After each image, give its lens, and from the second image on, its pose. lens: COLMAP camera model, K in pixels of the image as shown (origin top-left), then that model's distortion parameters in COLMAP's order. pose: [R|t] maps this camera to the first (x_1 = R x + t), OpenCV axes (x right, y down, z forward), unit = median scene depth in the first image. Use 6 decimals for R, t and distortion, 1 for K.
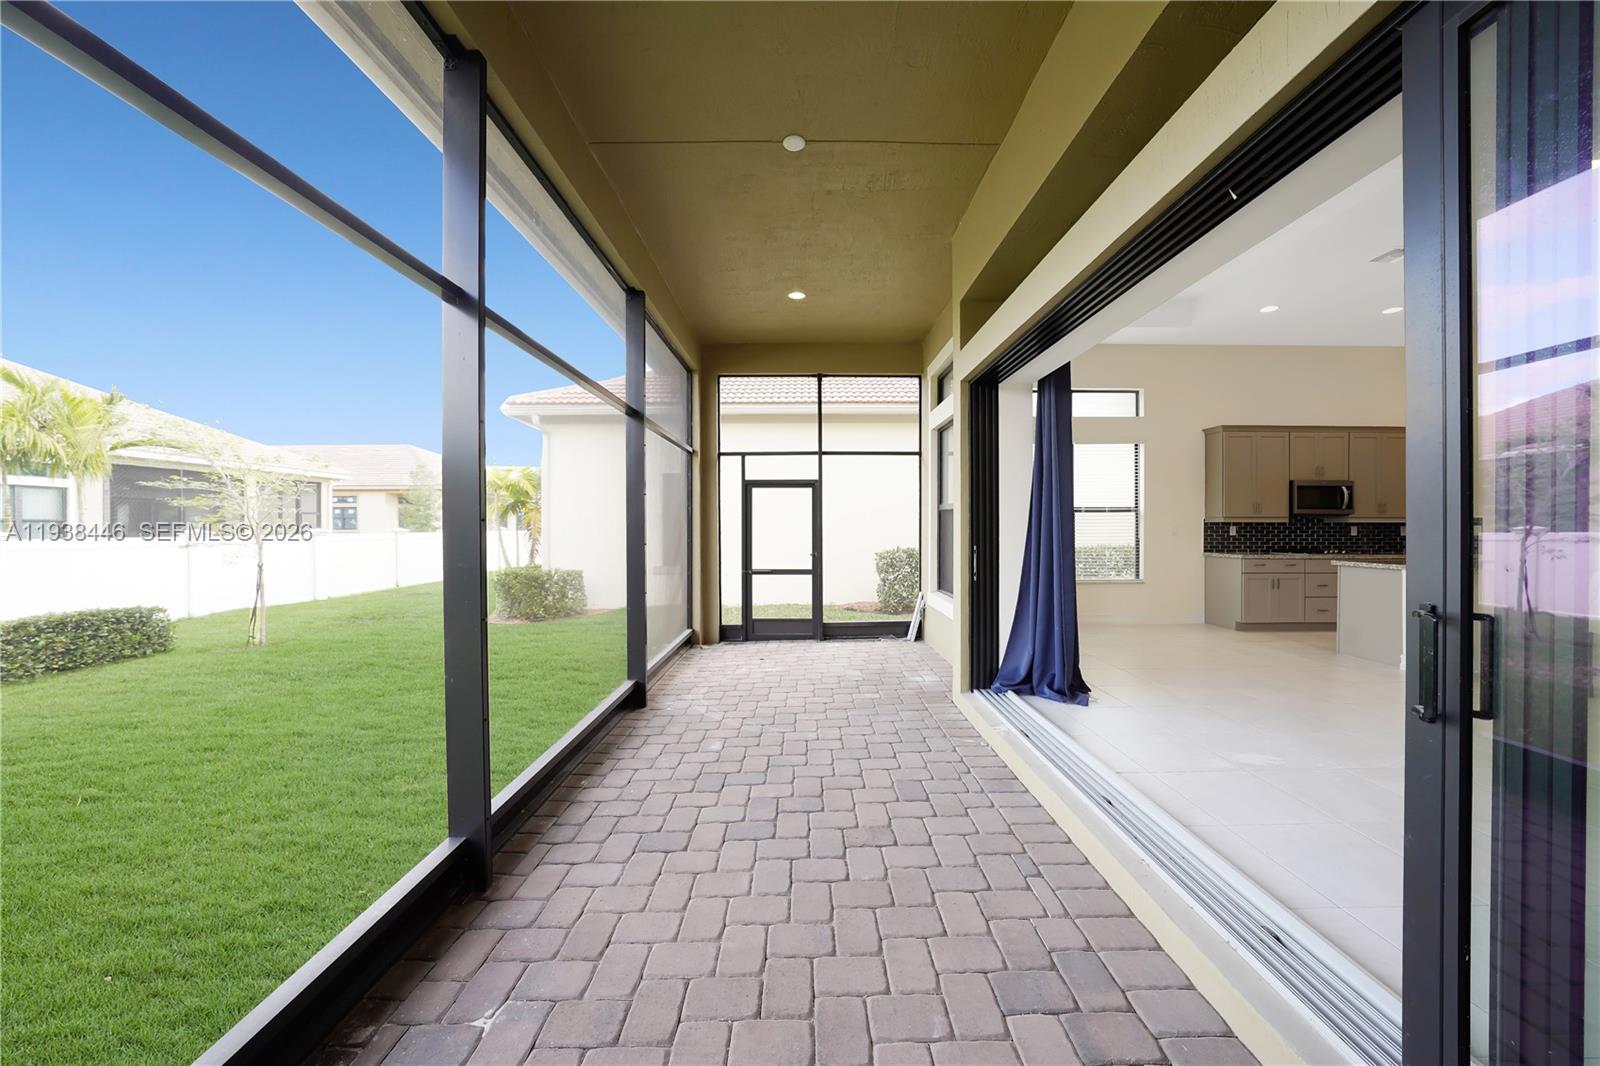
lens RADIAL K [[545.6, 0, 814.6], [0, 545.6, 525.5], [0, 0, 1]] dist [-0.014037, 0.002757]
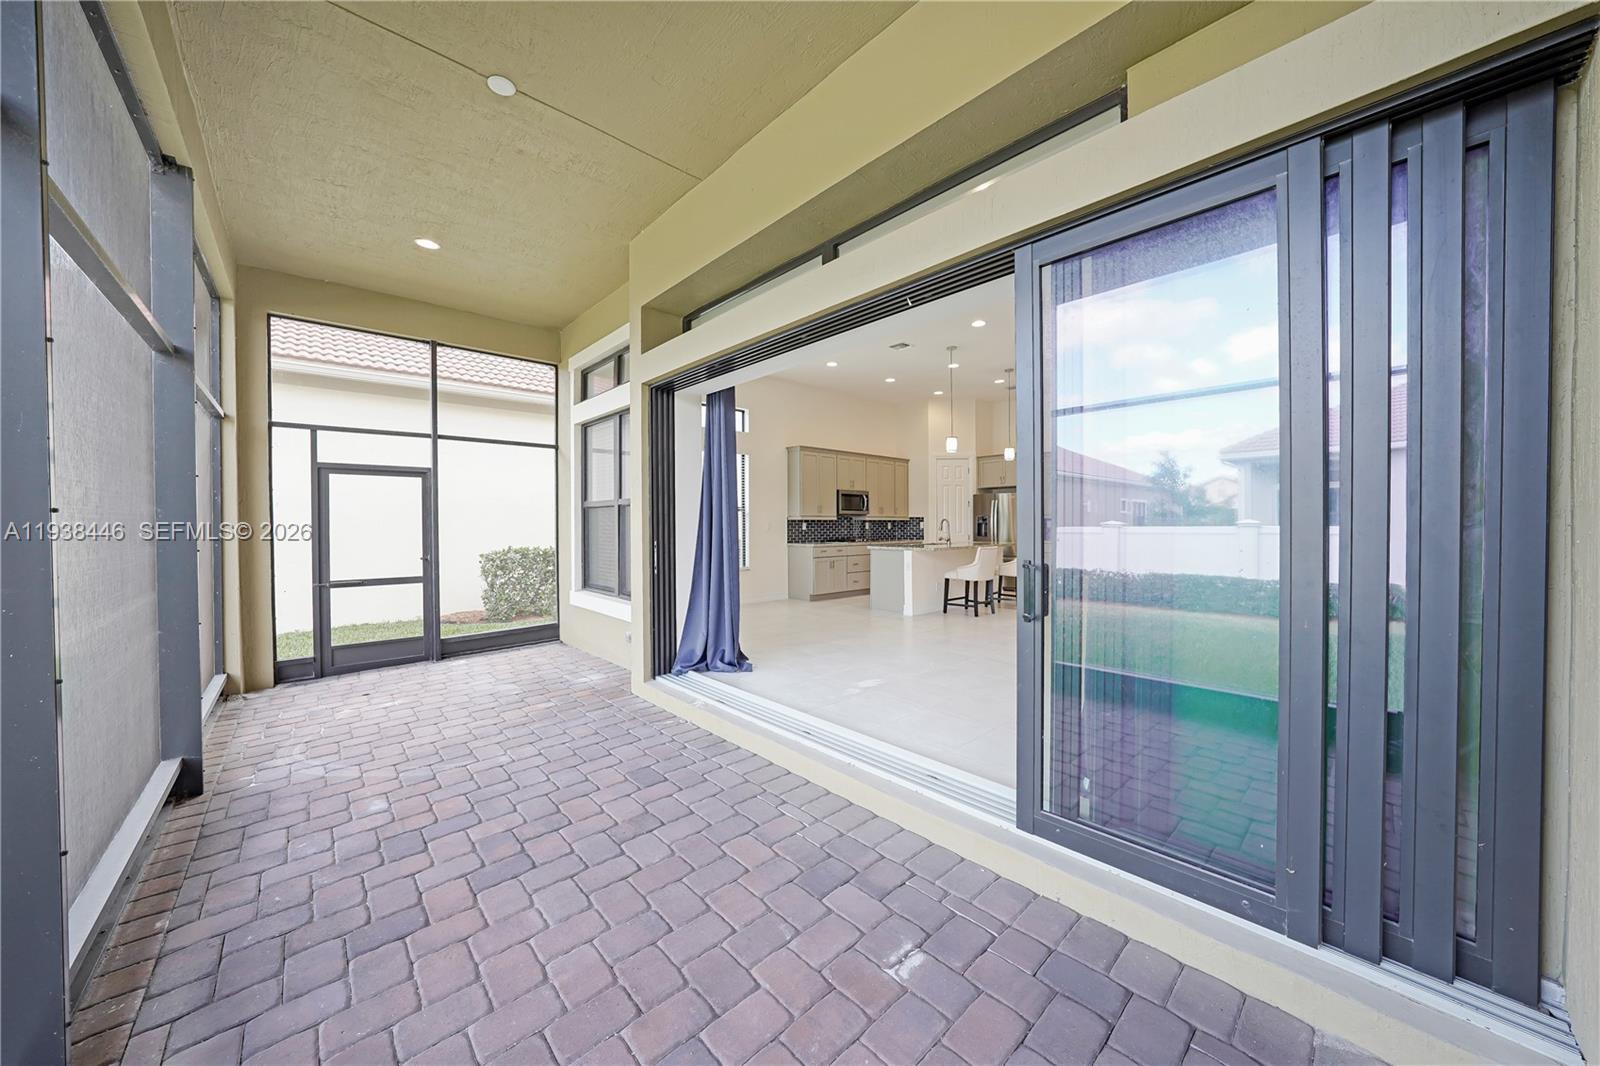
lens RADIAL K [[545.6, 0, 789.2], [0, 545.6, 527.6], [0, 0, 1]] dist [-0.014037, 0.002757]
pose [[0.757192, -0.008121, 0.653141, -0.137766], [0.003291, 0.999957, 0.008618, 0.001331], [-0.653184, -0.004376, 0.757187, 0.017849]]
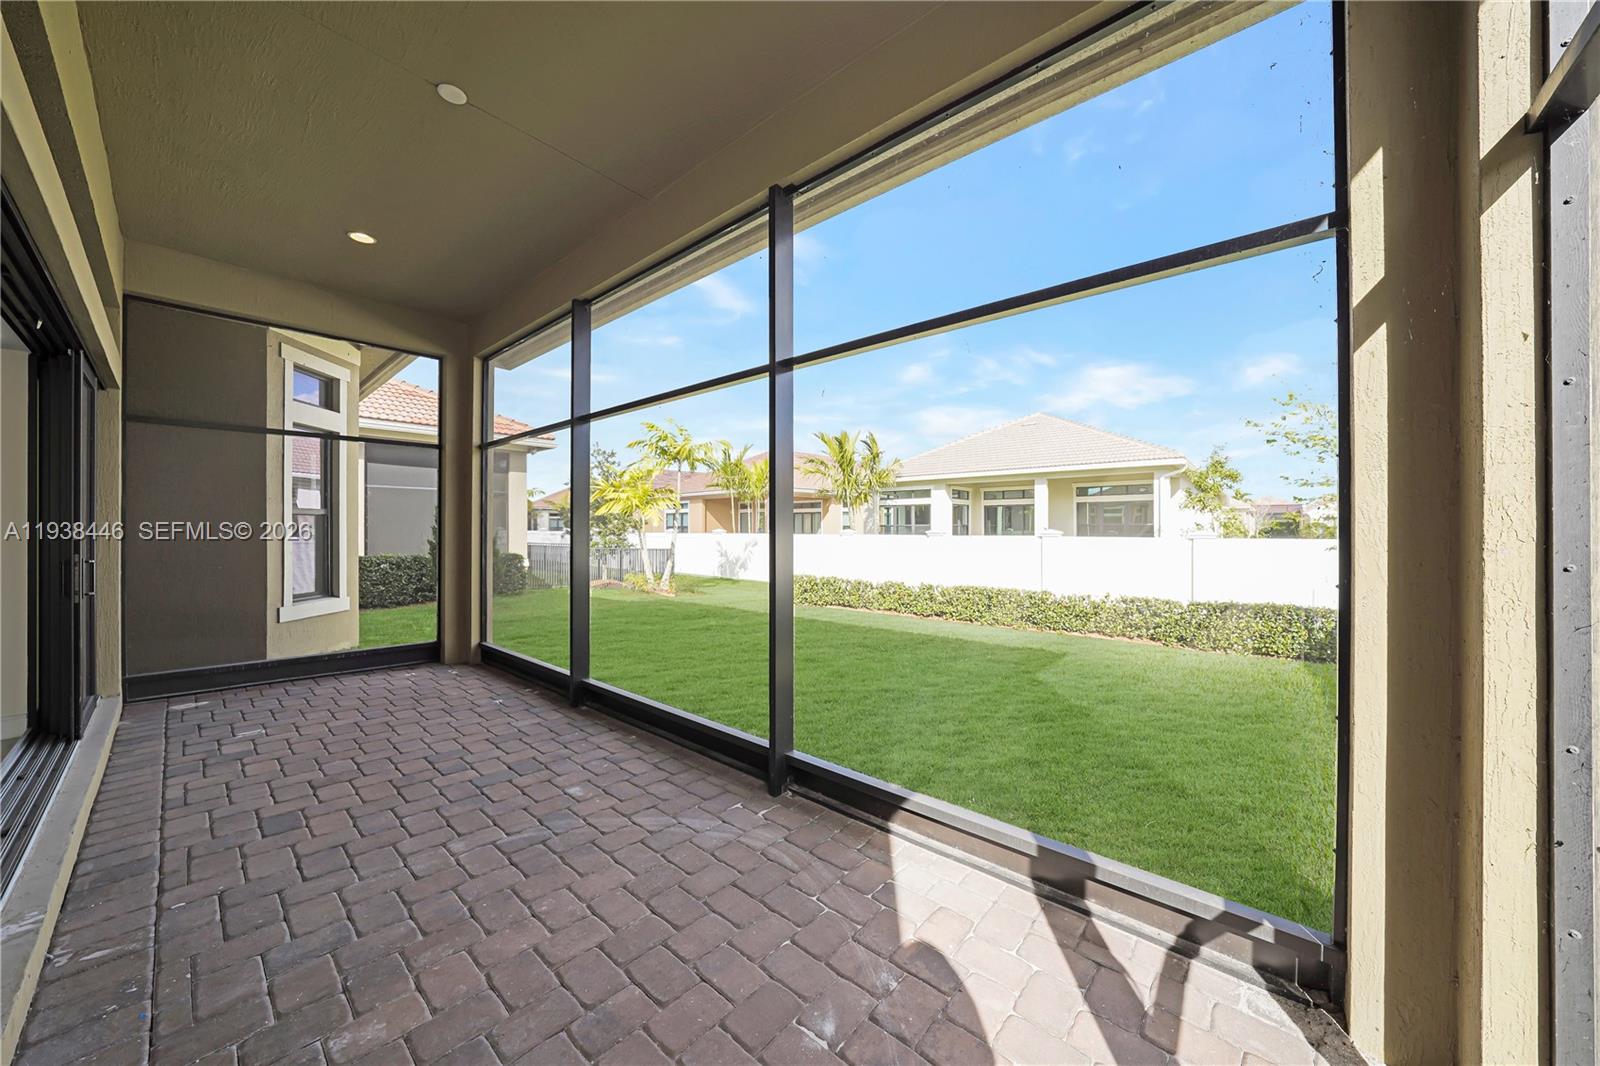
lens RADIAL K [[545.6, 0, 784.6], [0, 545.6, 529.3], [0, 0, 1]] dist [-0.014037, 0.002757]
pose [[-0.679449, 0.002795, -0.733718, 0.125398], [0.006761, 0.999974, -0.002452, 0.002635], [0.733692, -0.006627, -0.679450, 1.056703]]
